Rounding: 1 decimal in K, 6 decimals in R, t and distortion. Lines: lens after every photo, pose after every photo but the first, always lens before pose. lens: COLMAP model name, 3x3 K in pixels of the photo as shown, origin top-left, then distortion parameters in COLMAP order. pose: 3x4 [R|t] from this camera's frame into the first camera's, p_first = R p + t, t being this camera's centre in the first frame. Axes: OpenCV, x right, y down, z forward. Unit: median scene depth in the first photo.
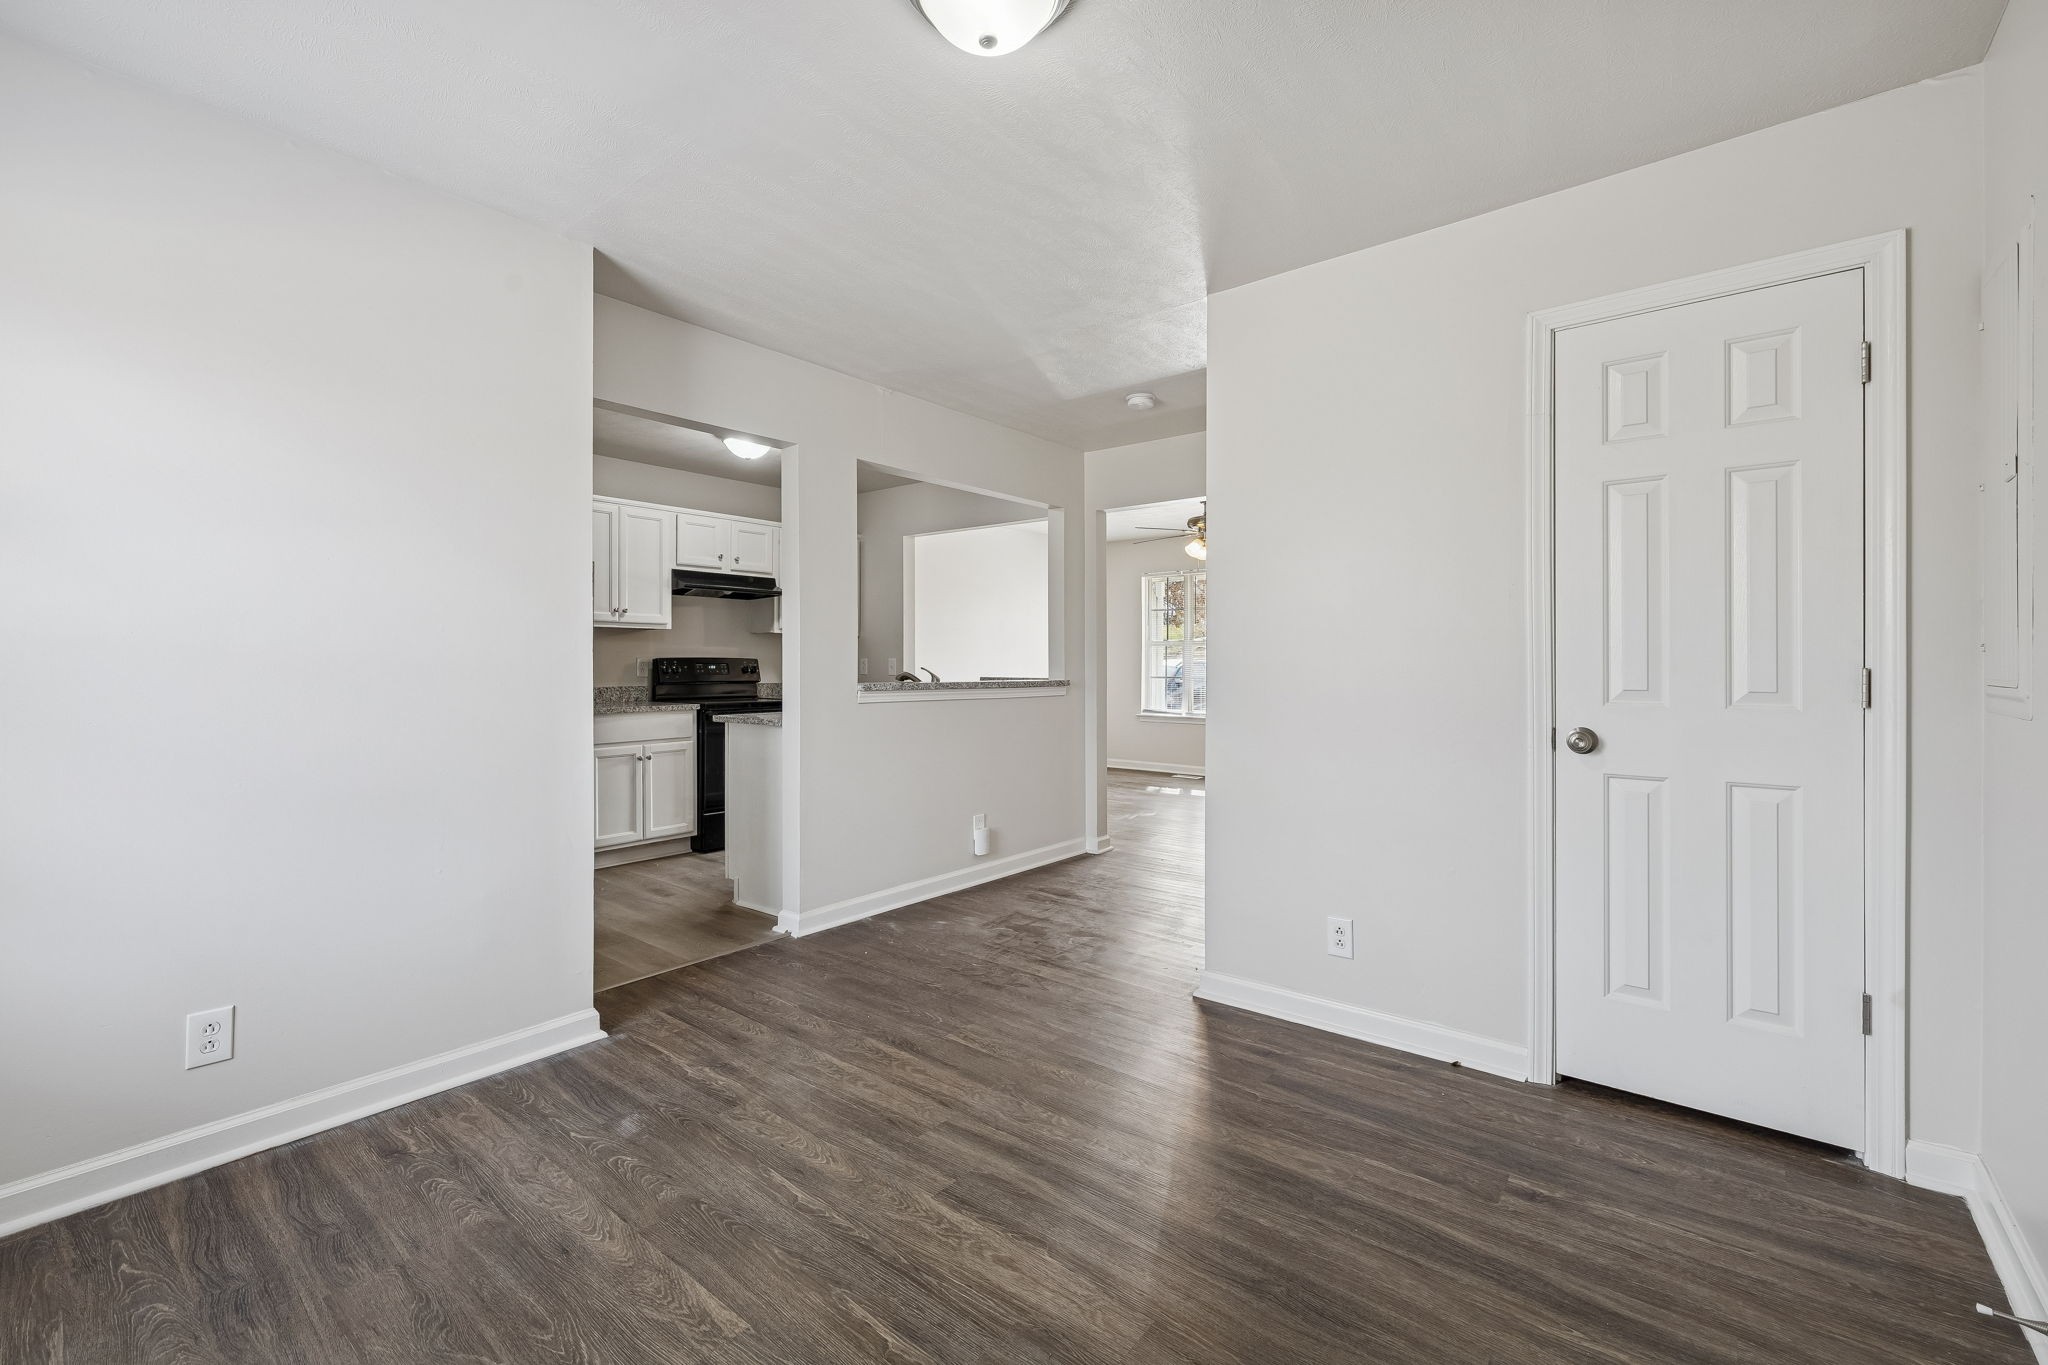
lens RADIAL K [[870.1, 0, 1018.7], [0, 870.1, 664.1], [0, 0, 1]] dist [0.001598, 0.000831]
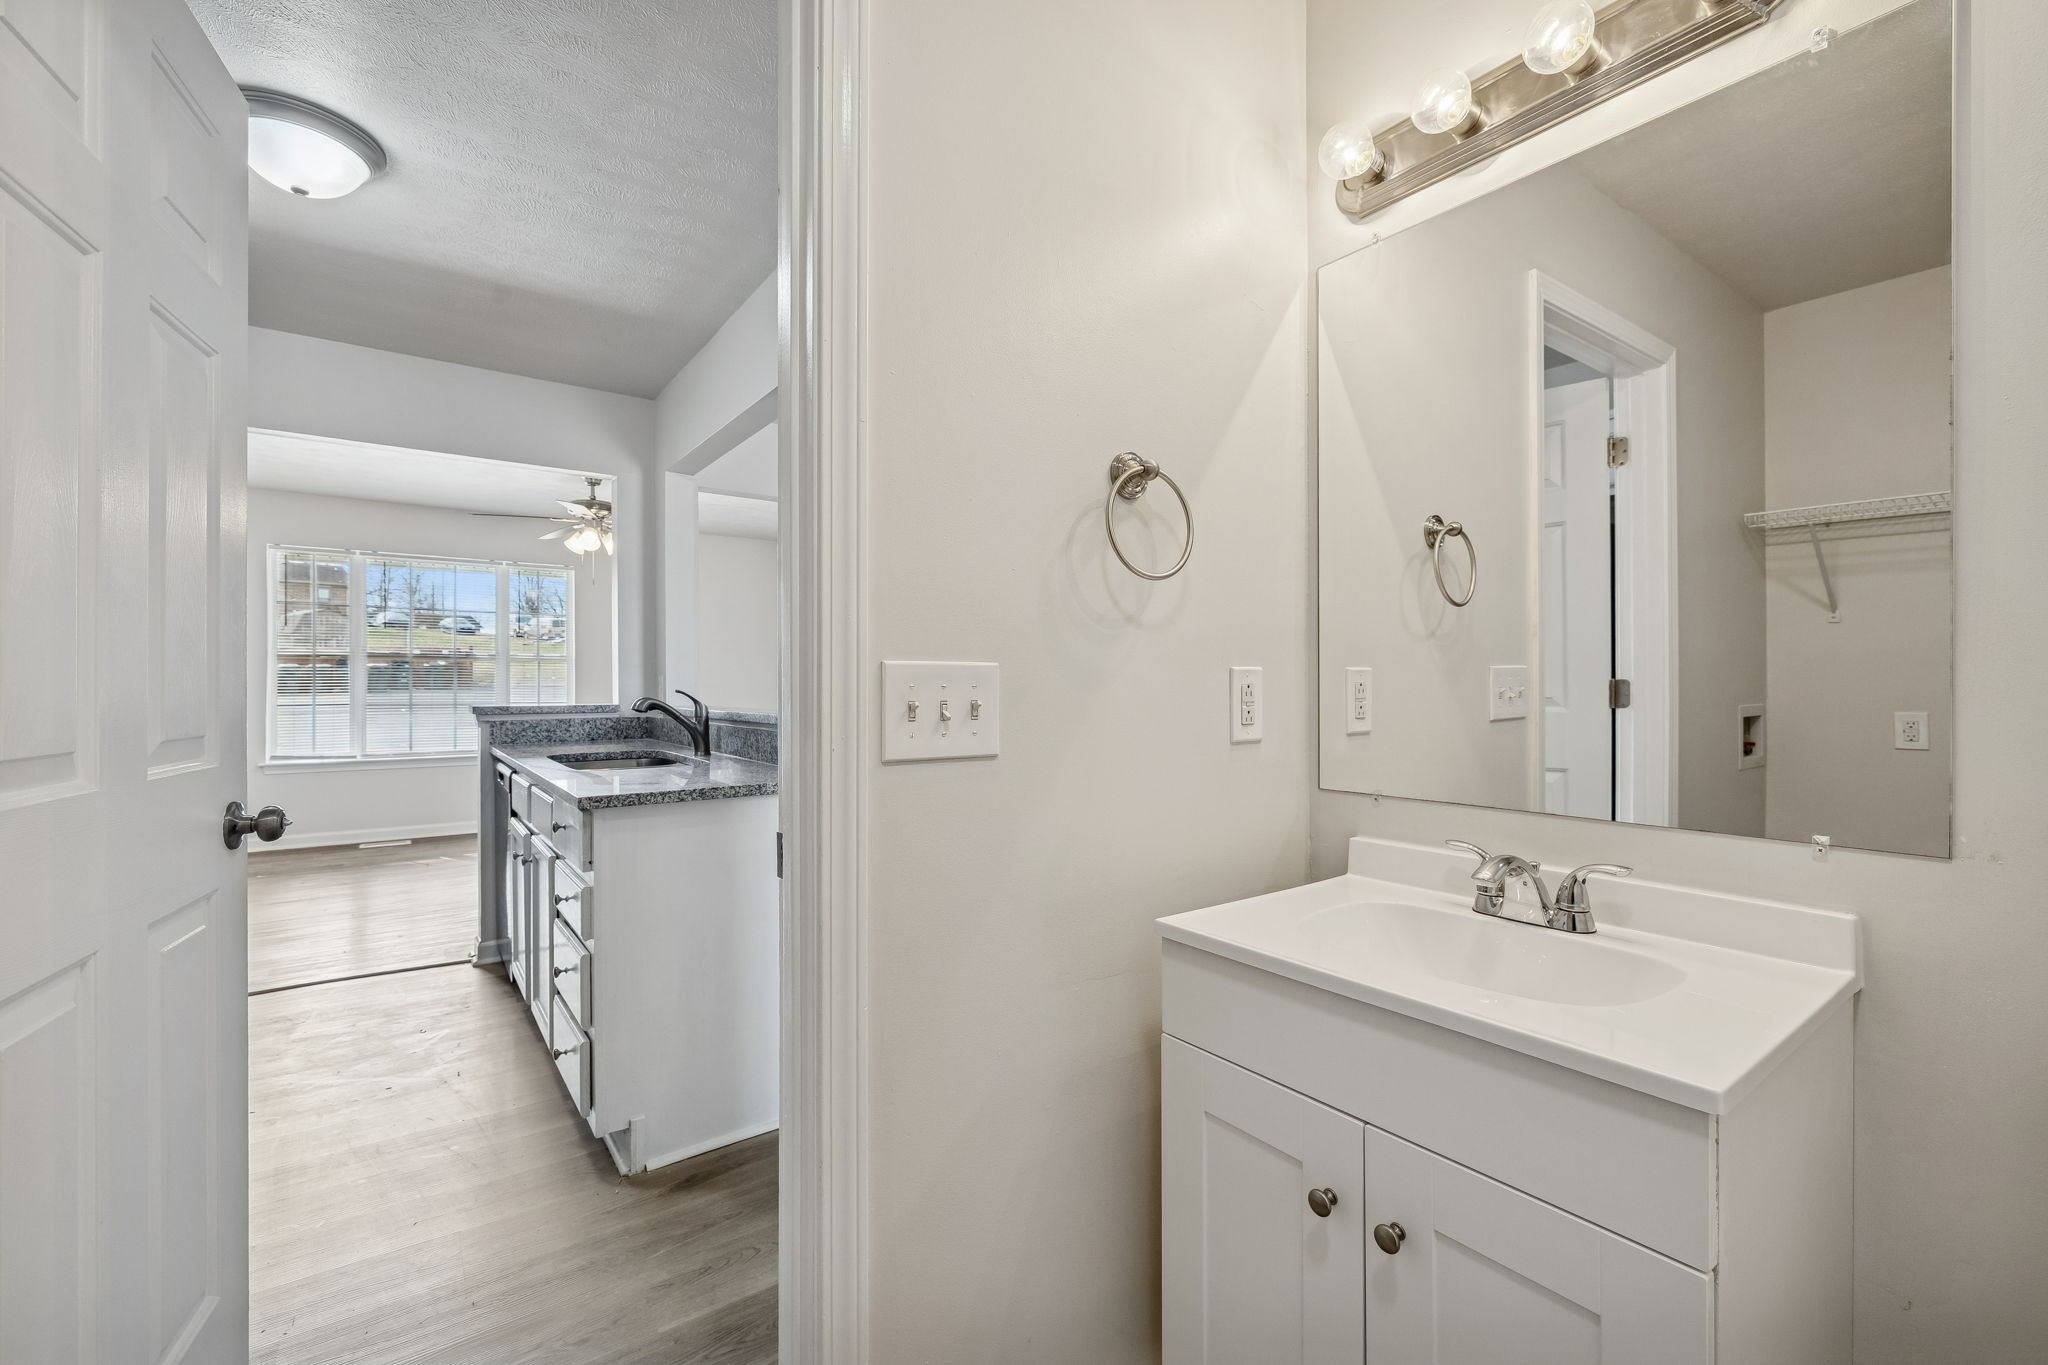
lens RADIAL K [[870.1, 0, 1020.5], [0, 870.1, 686.5], [0, 0, 1]] dist [0.001598, 0.000831]
pose [[0.258389, -0.004100, 0.966032, -1.496925], [0.004231, 0.999986, 0.003113, 0.001517], [-0.966032, 0.003283, 0.258403, 1.336110]]
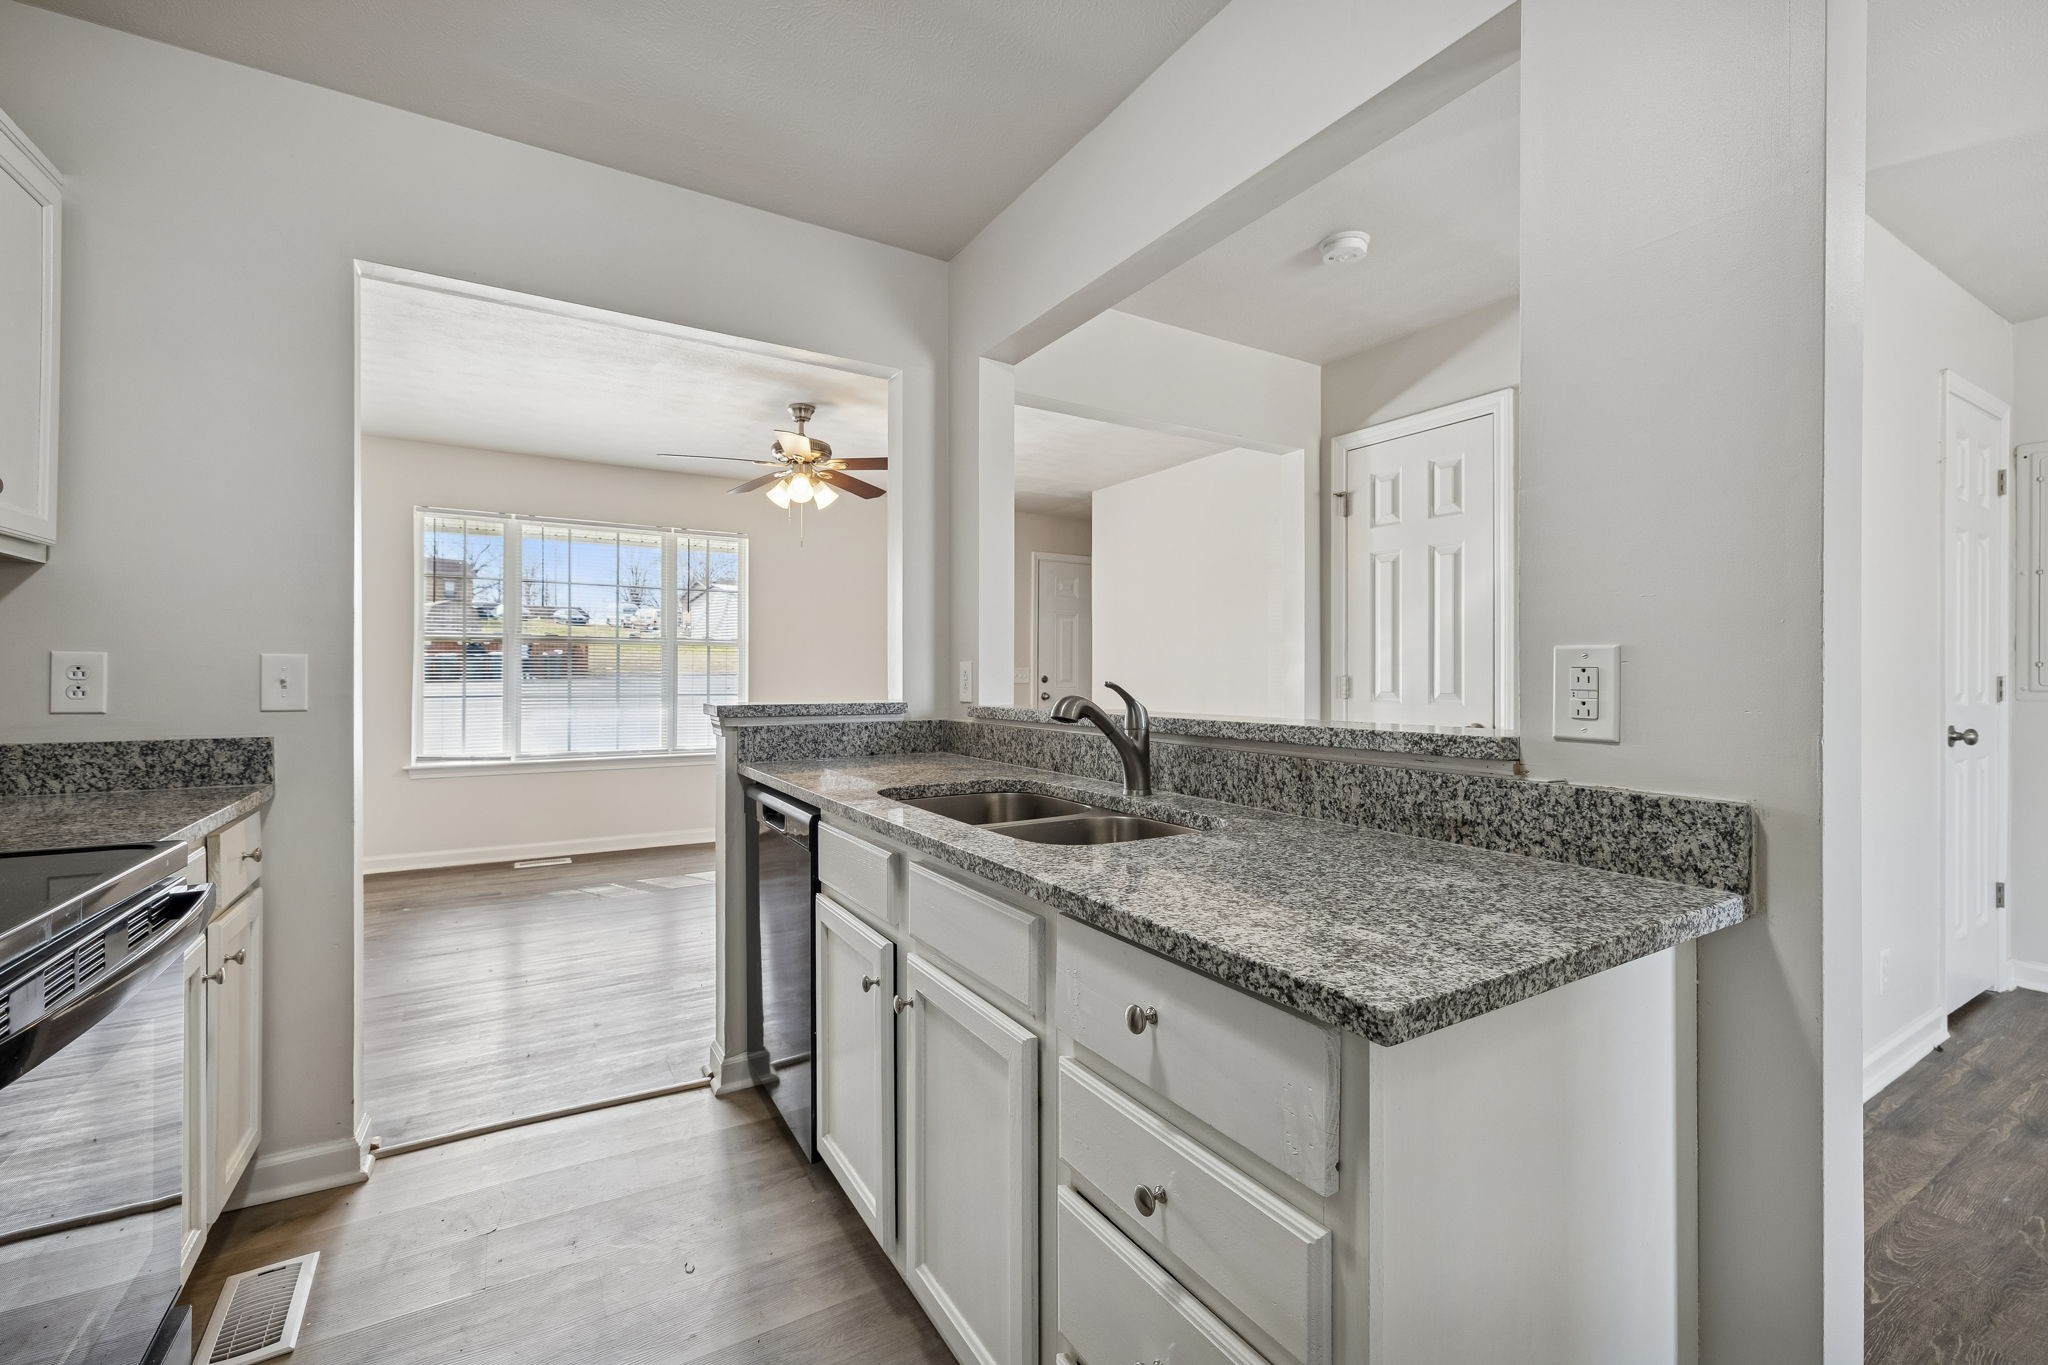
lens RADIAL K [[870.1, 0, 1029.6], [0, 870.1, 673.4], [0, 0, 1]] dist [0.001598, 0.000831]
pose [[0.339309, 0.001214, 0.940674, -1.056354], [0.000212, 0.999999, -0.001367, 0.001715], [-0.940675, 0.000663, 0.339309, 2.047747]]
